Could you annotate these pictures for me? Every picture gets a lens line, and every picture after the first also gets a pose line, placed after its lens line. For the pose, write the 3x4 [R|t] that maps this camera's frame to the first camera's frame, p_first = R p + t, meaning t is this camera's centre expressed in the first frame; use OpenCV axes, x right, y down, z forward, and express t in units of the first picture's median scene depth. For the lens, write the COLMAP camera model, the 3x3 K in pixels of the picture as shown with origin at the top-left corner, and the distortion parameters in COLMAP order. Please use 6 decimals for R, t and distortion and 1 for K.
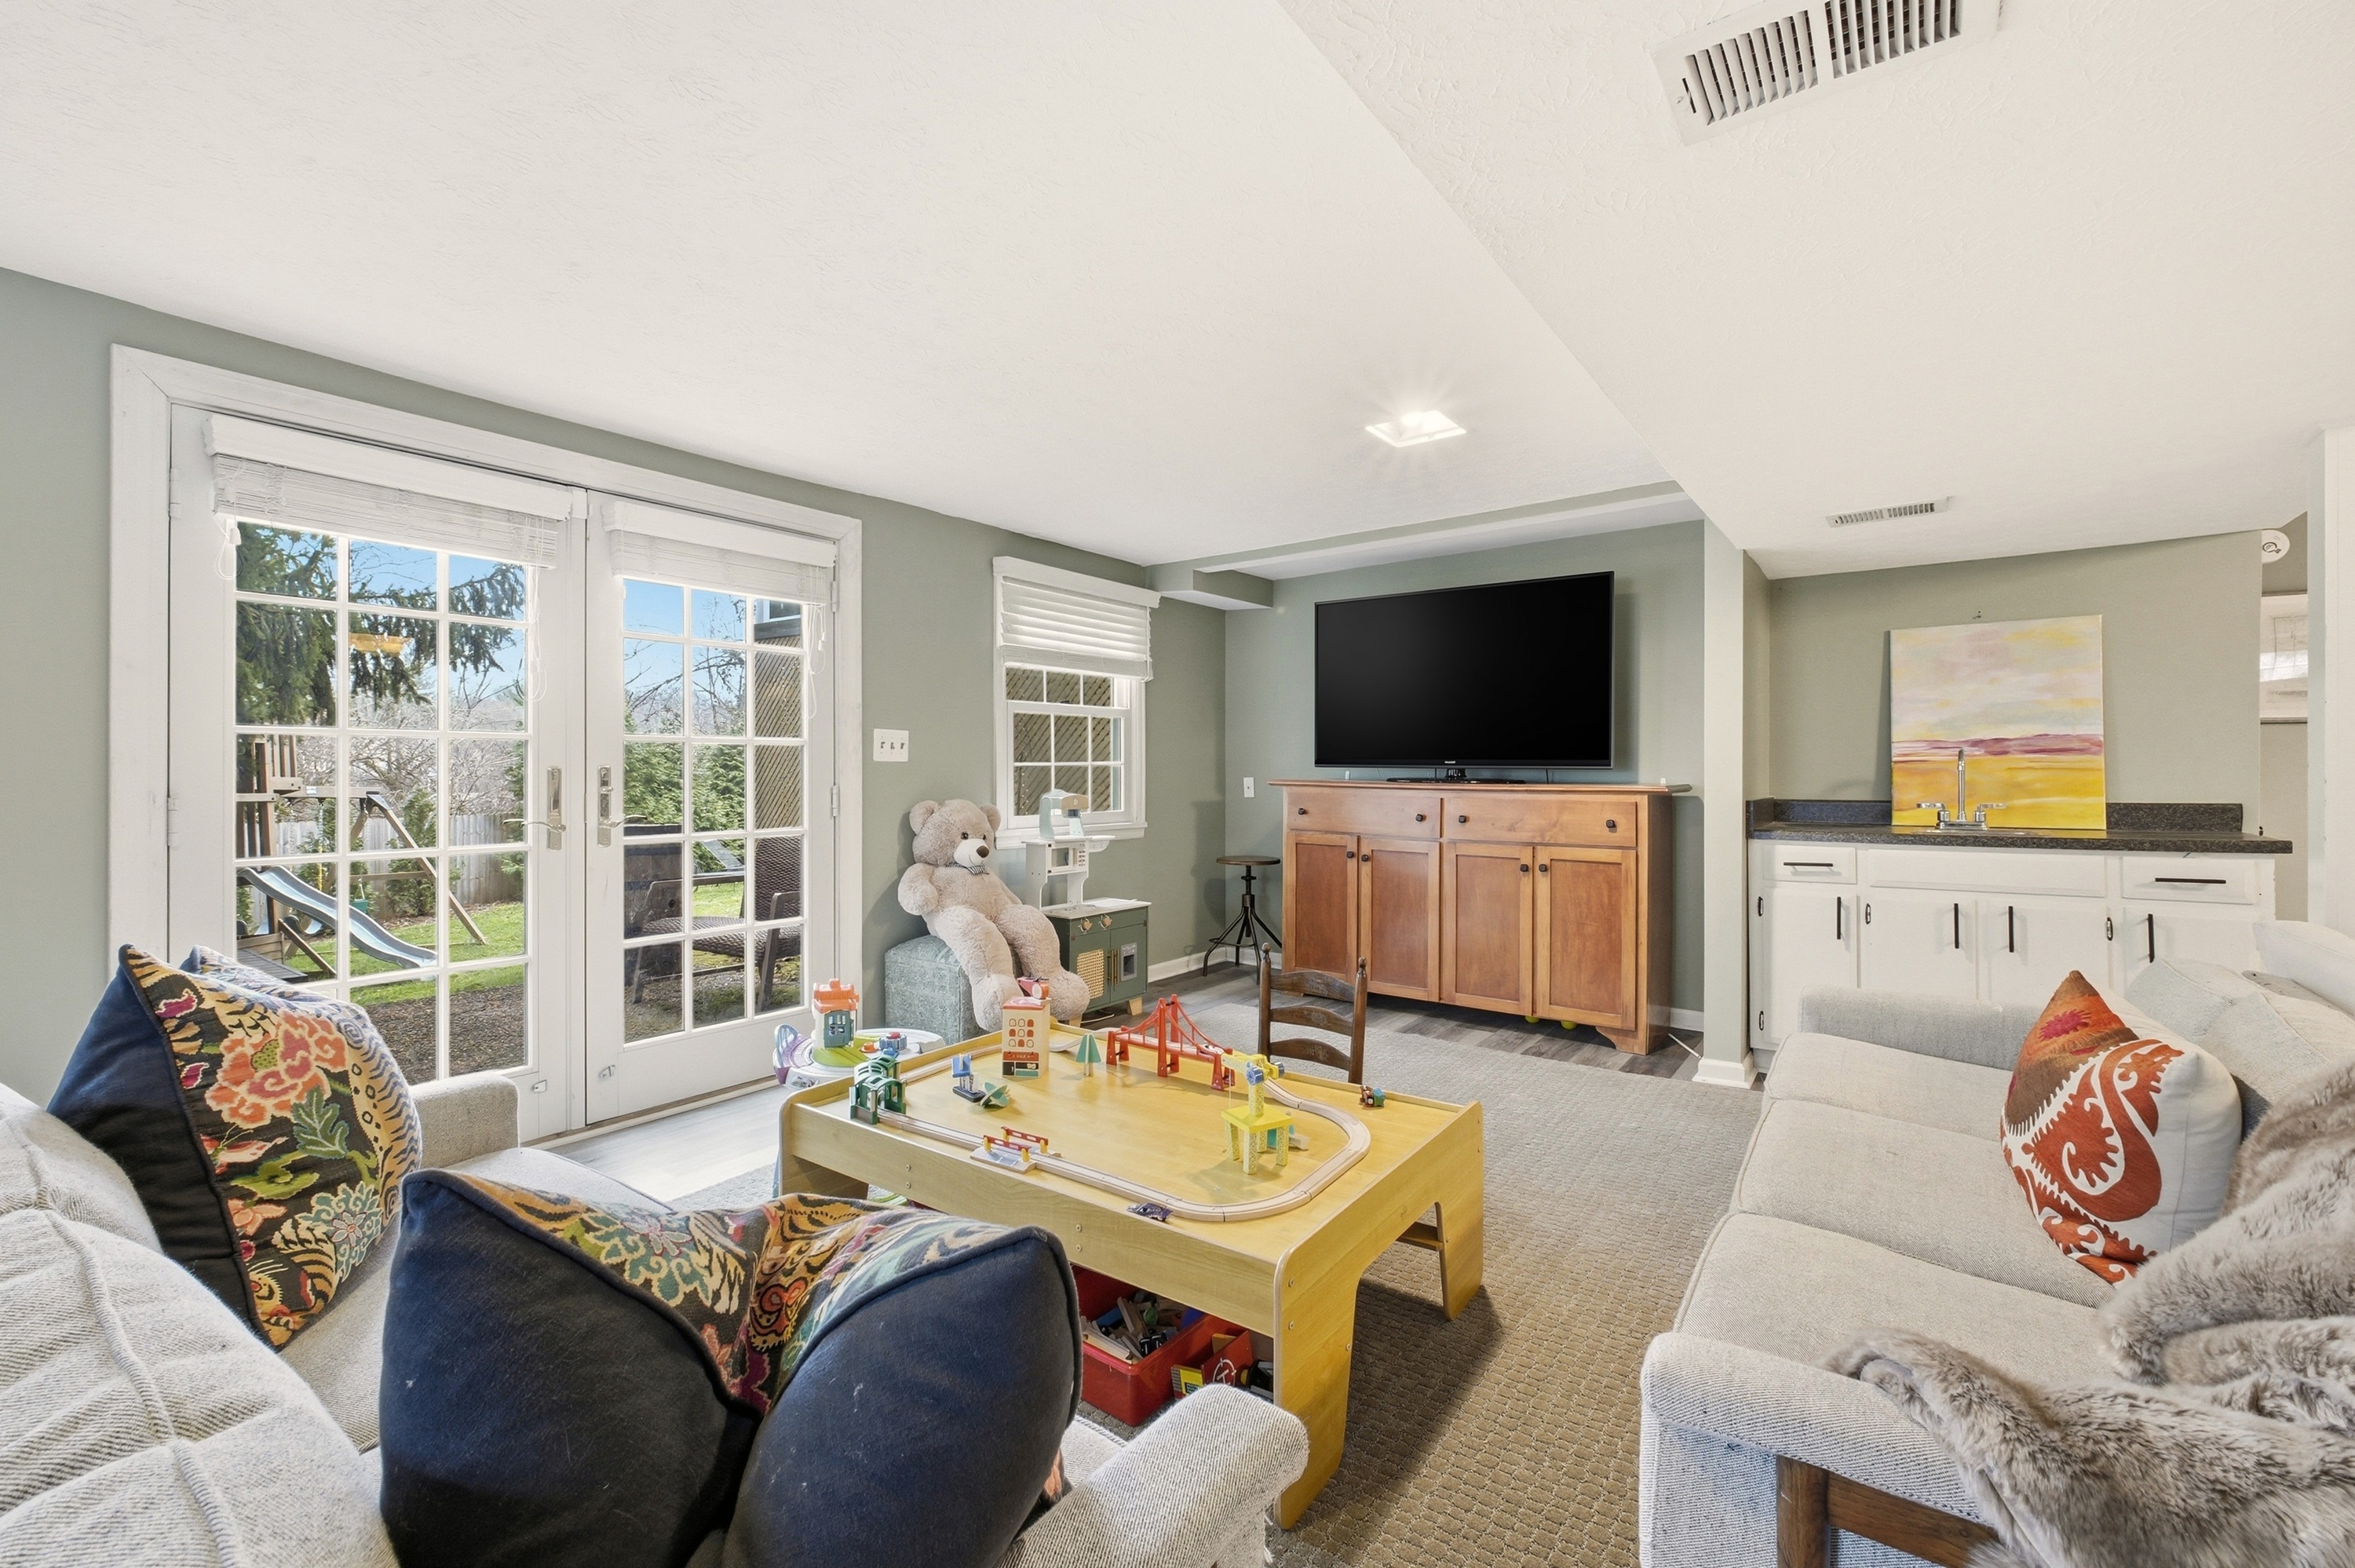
lens RADIAL K [[1006.5, 0, 1179.9], [0, 1006.5, 776.0], [0, 0, 1]] dist [-0.001744, 0.000902]
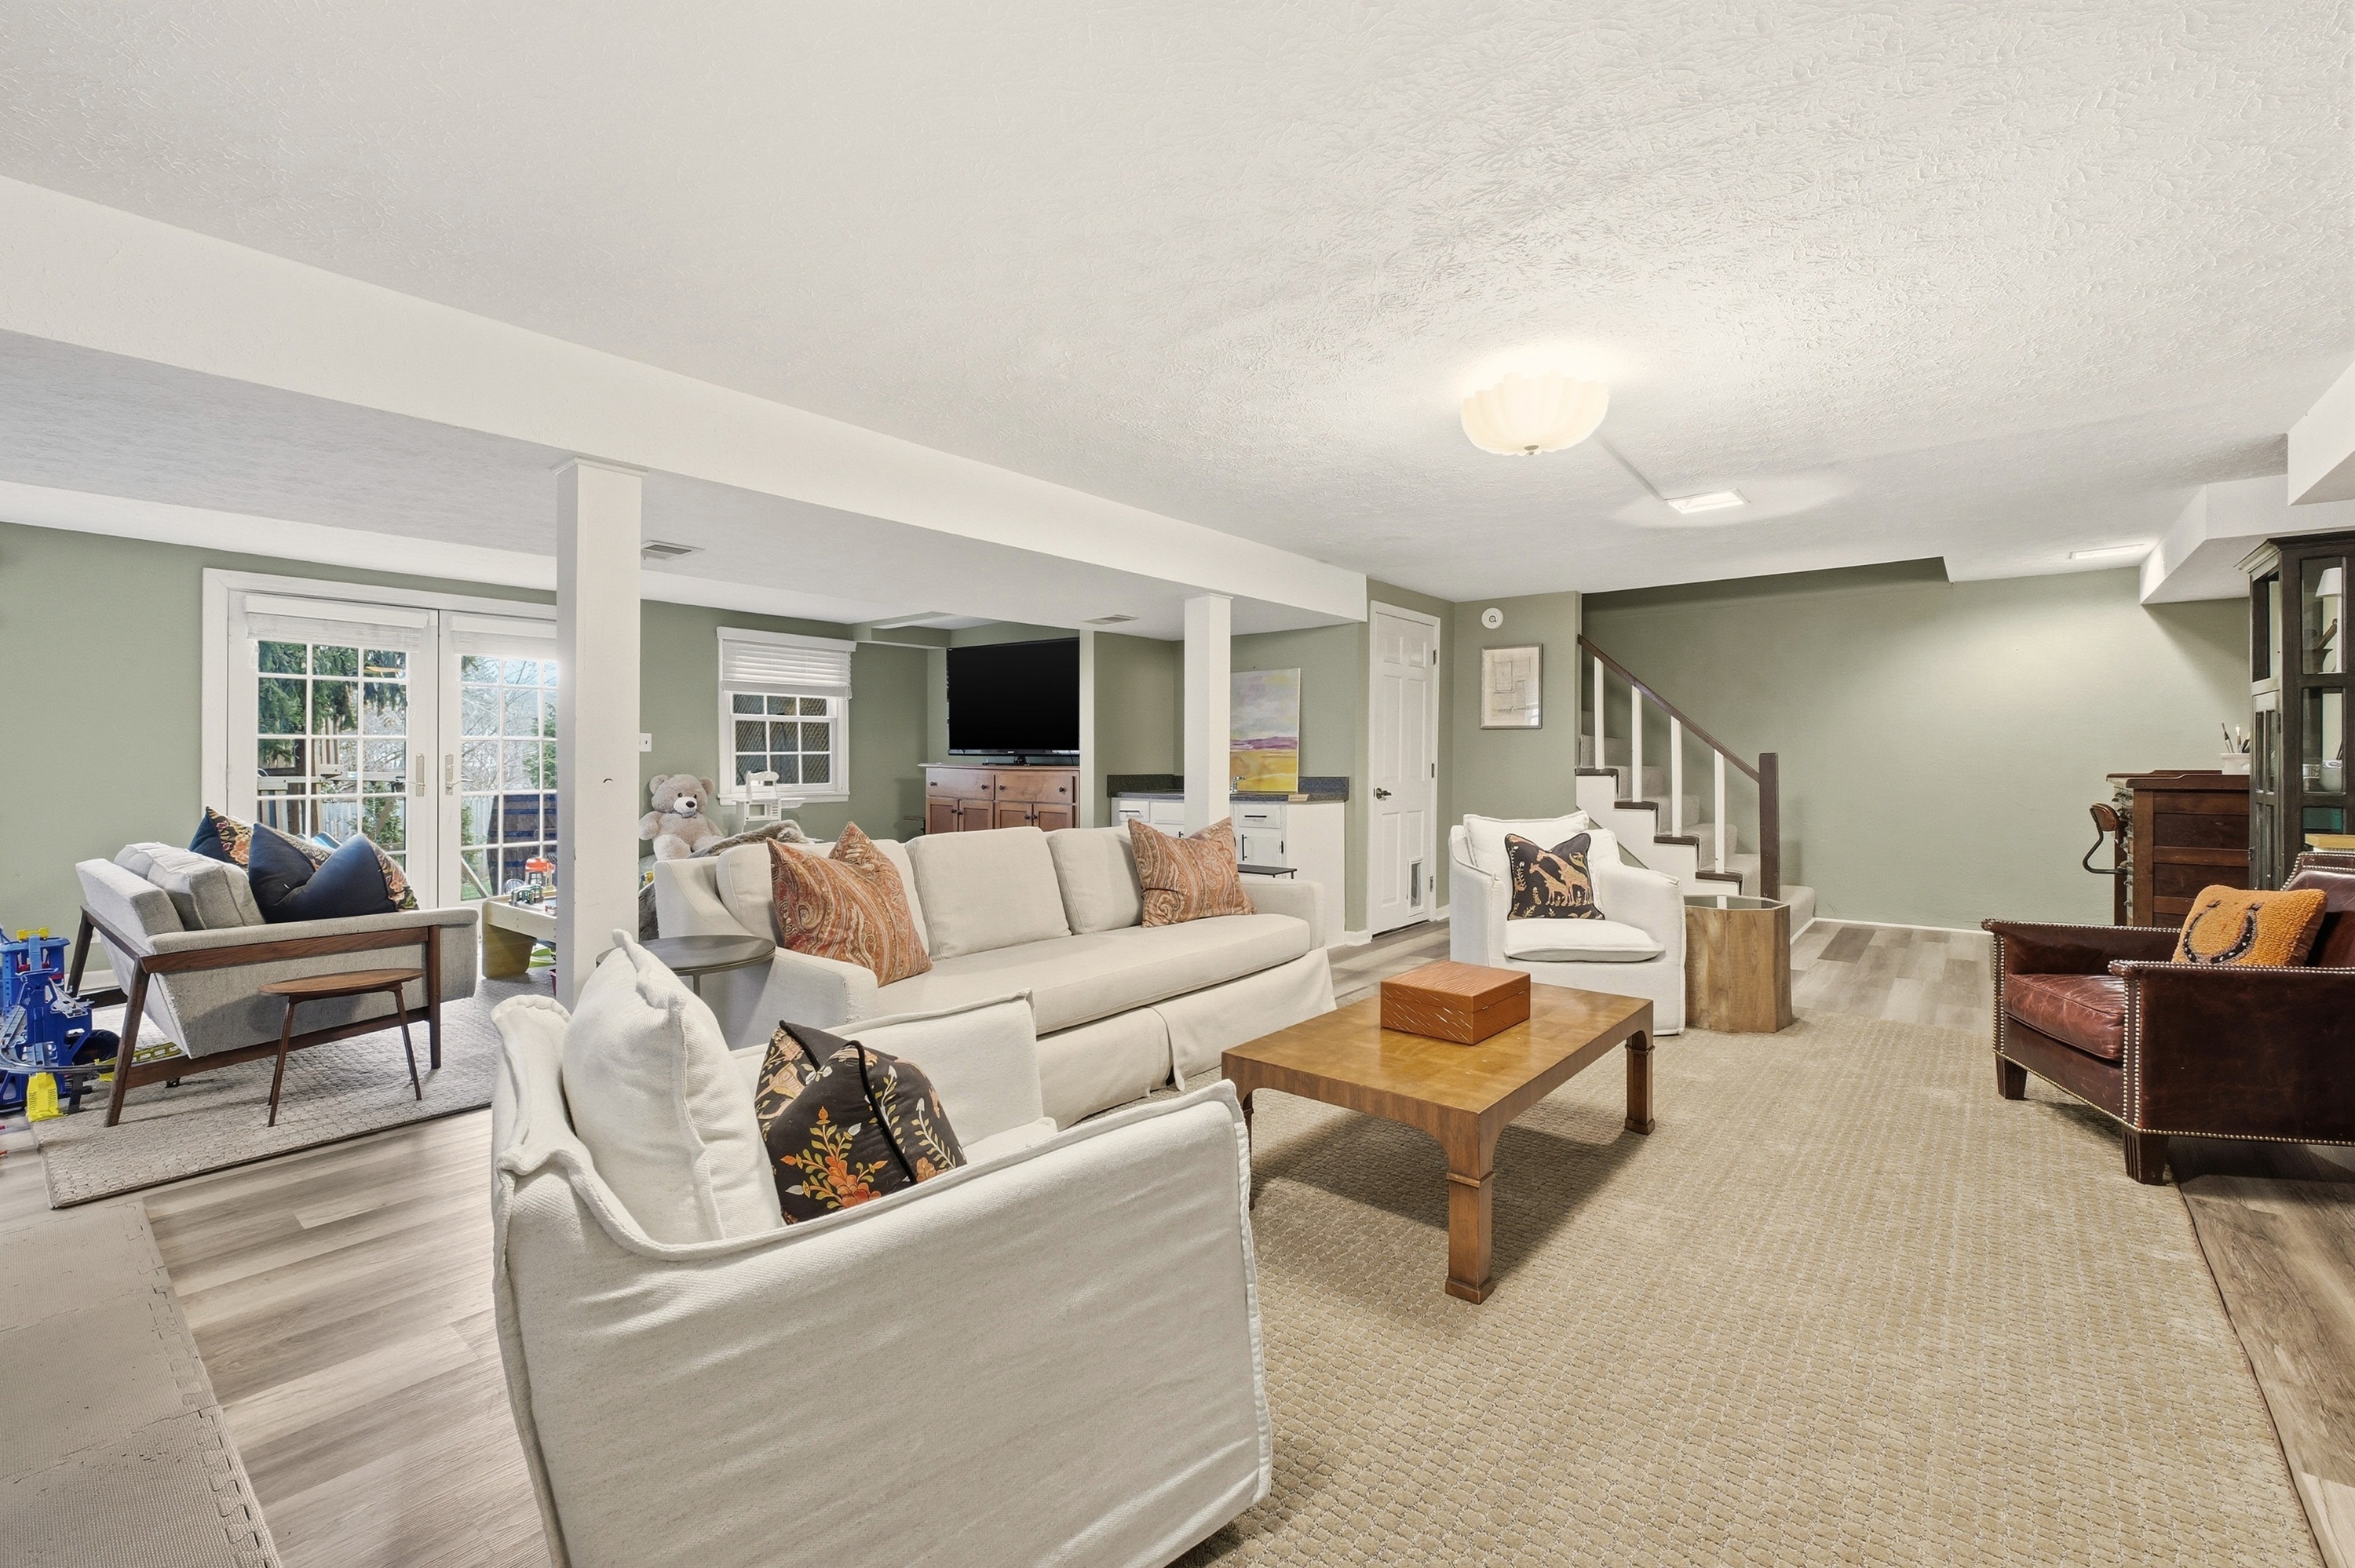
lens RADIAL K [[1006.5, 0, 1187.5], [0, 1006.5, 768.7], [0, 0, 1]] dist [-0.001744, 0.000902]
pose [[0.999197, 0.001659, -0.040031, 0.649766], [-0.001602, 0.999998, 0.001441, 0.009658], [0.040034, -0.001376, 0.999197, -0.613662]]
